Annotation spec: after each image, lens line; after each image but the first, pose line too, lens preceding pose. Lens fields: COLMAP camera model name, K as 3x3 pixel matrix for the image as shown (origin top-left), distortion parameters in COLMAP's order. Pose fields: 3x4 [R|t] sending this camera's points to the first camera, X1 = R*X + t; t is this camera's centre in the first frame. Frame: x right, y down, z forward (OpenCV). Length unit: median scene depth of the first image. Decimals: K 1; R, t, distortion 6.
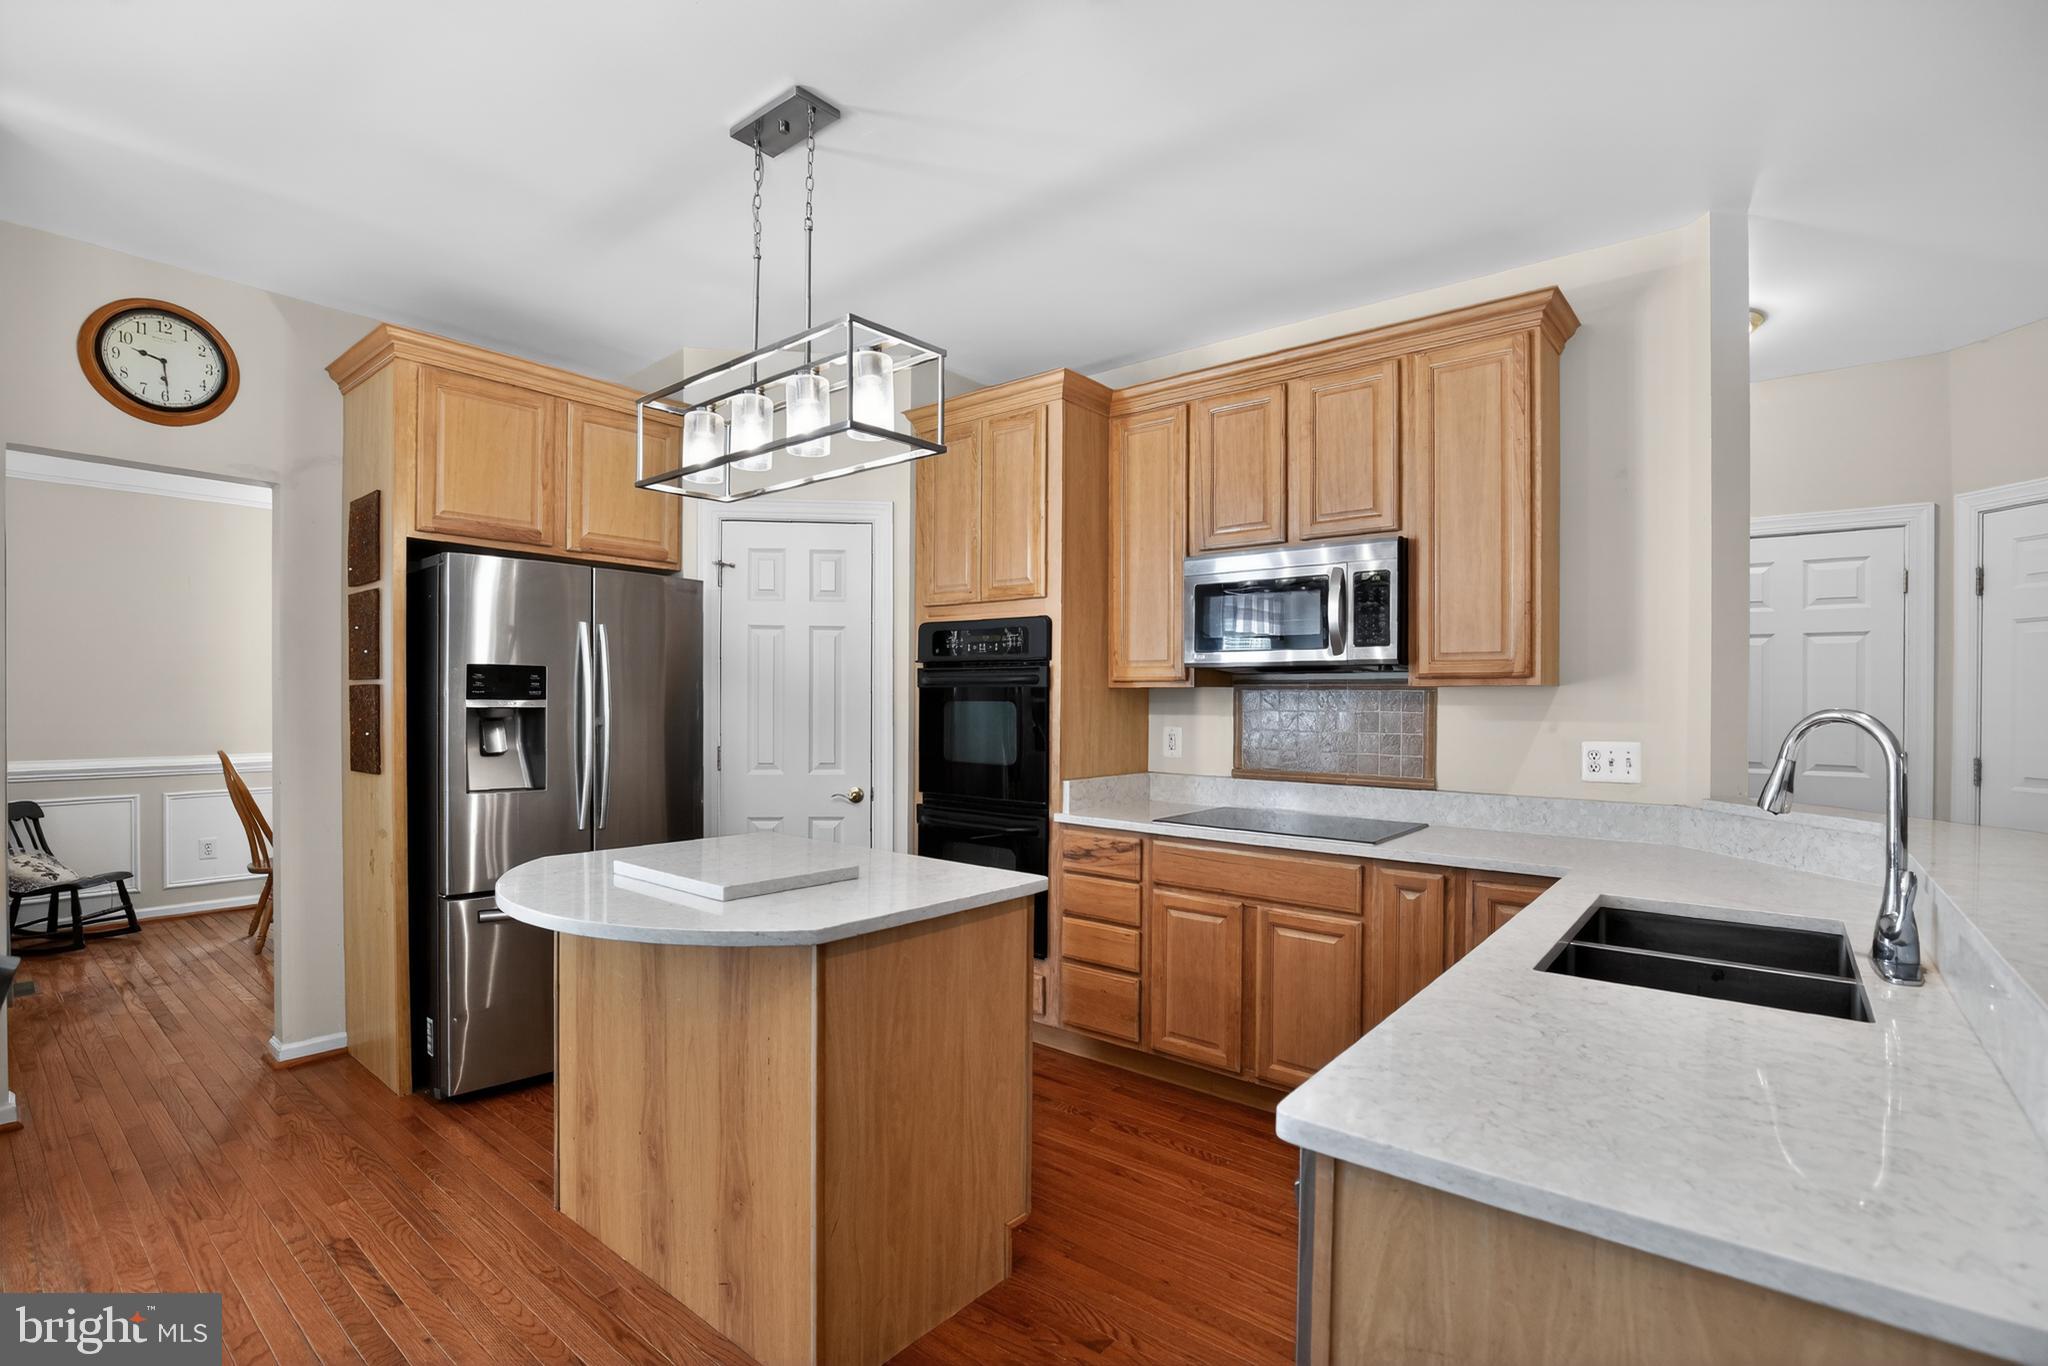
lens RADIAL K [[959.6, 0, 1028.8], [0, 959.6, 701.6], [0, 0, 1]] dist [-0.038520, 0.006981]
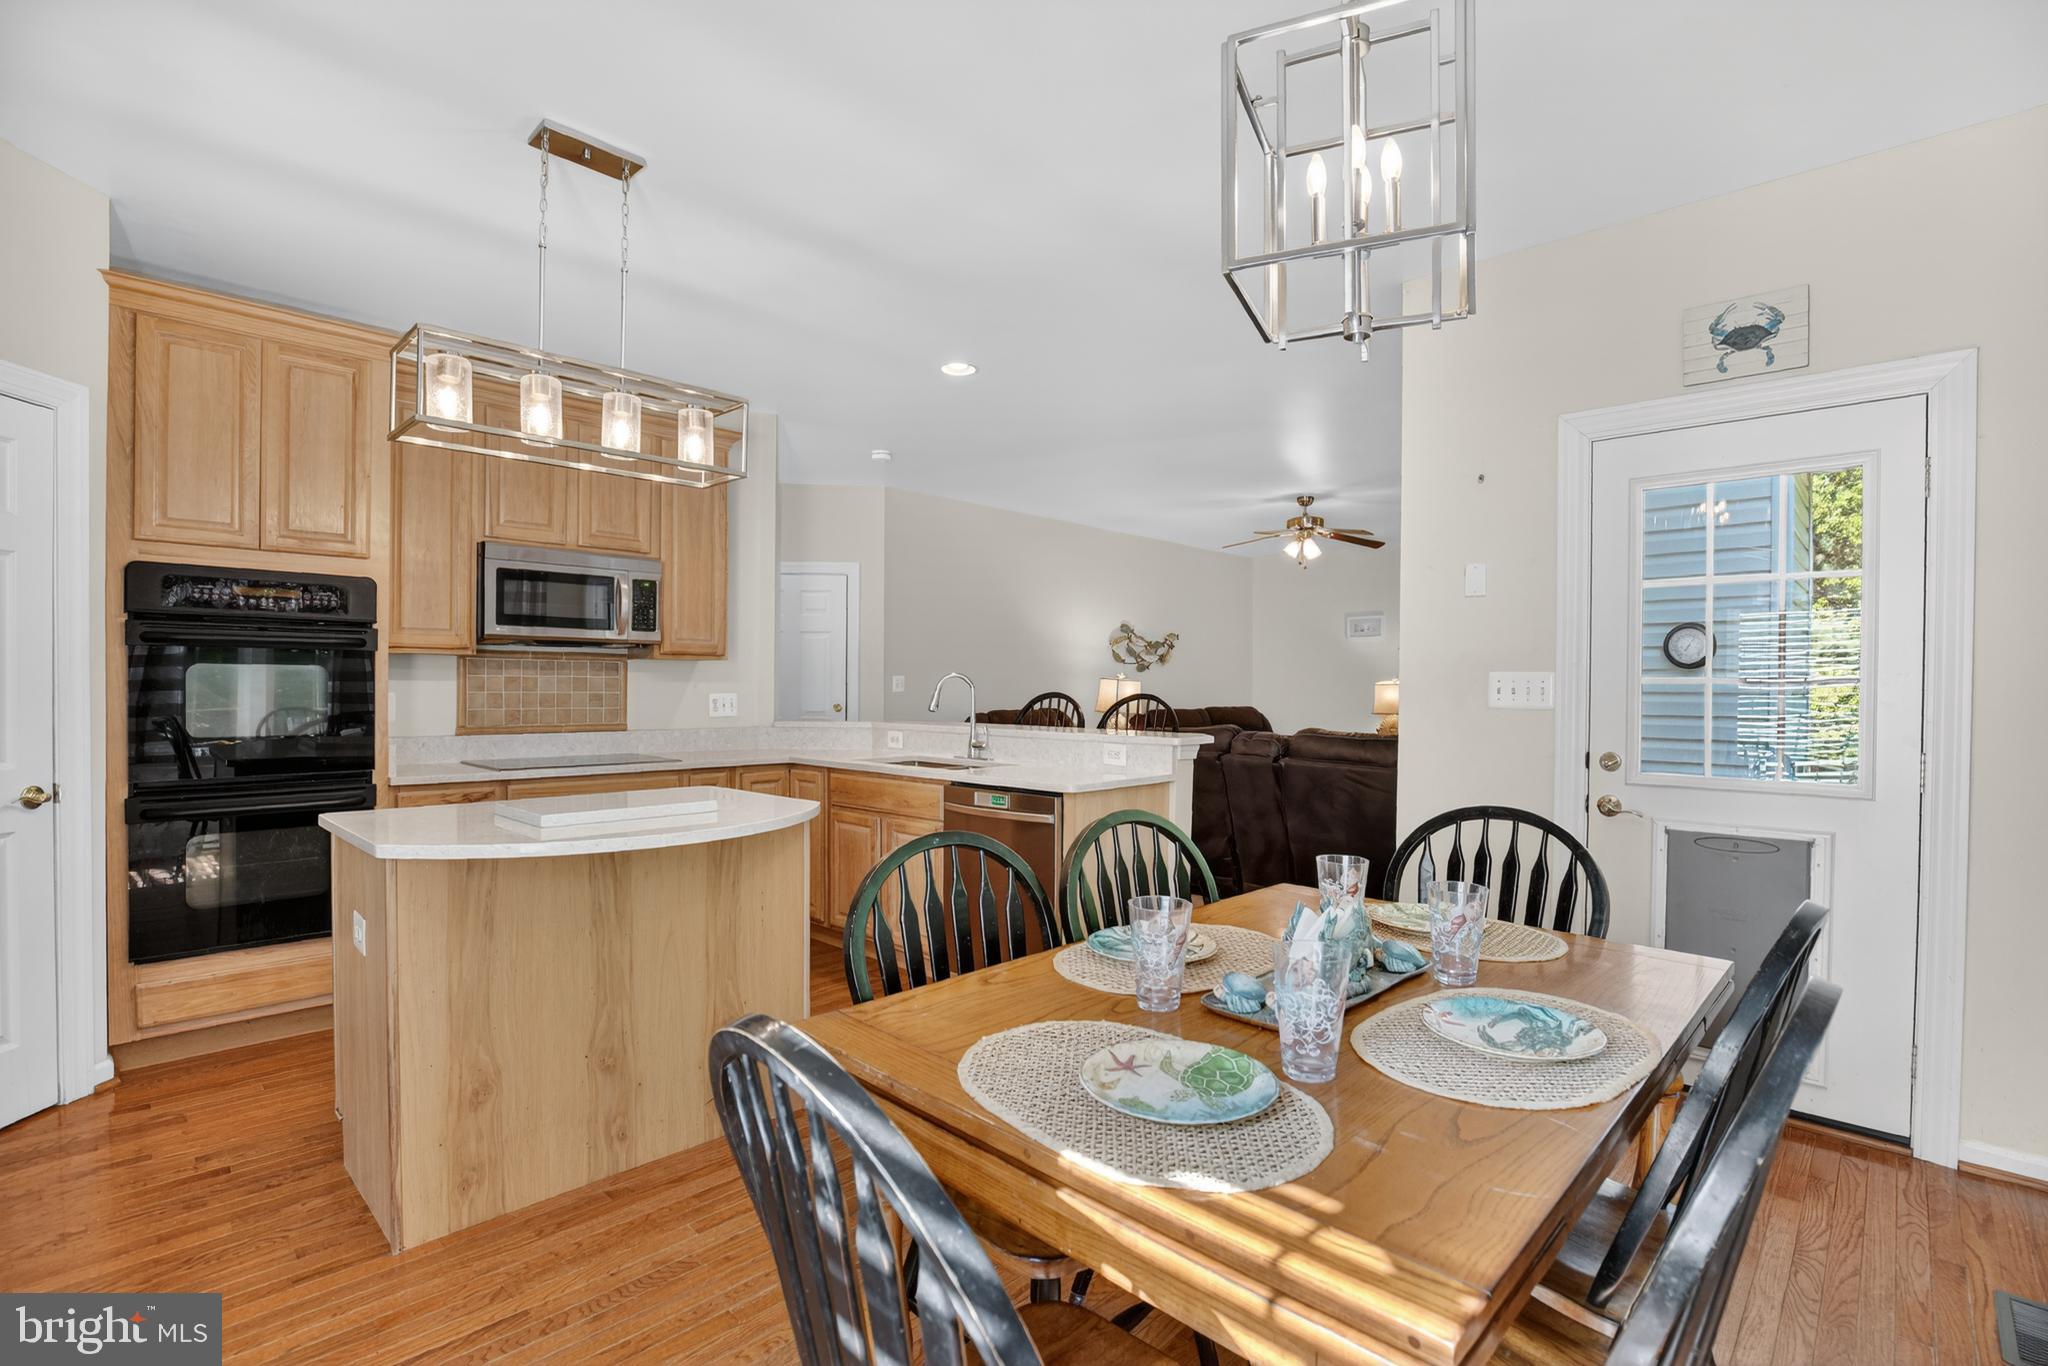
lens RADIAL K [[959.6, 0, 1028.8], [0, 959.6, 701.6], [0, 0, 1]] dist [-0.038520, 0.006981]
pose [[0.083368, -0.021966, 0.996277, -1.020242], [0.000829, 0.999758, 0.021973, 0.018772], [-0.996519, -0.001006, 0.083366, 0.285639]]
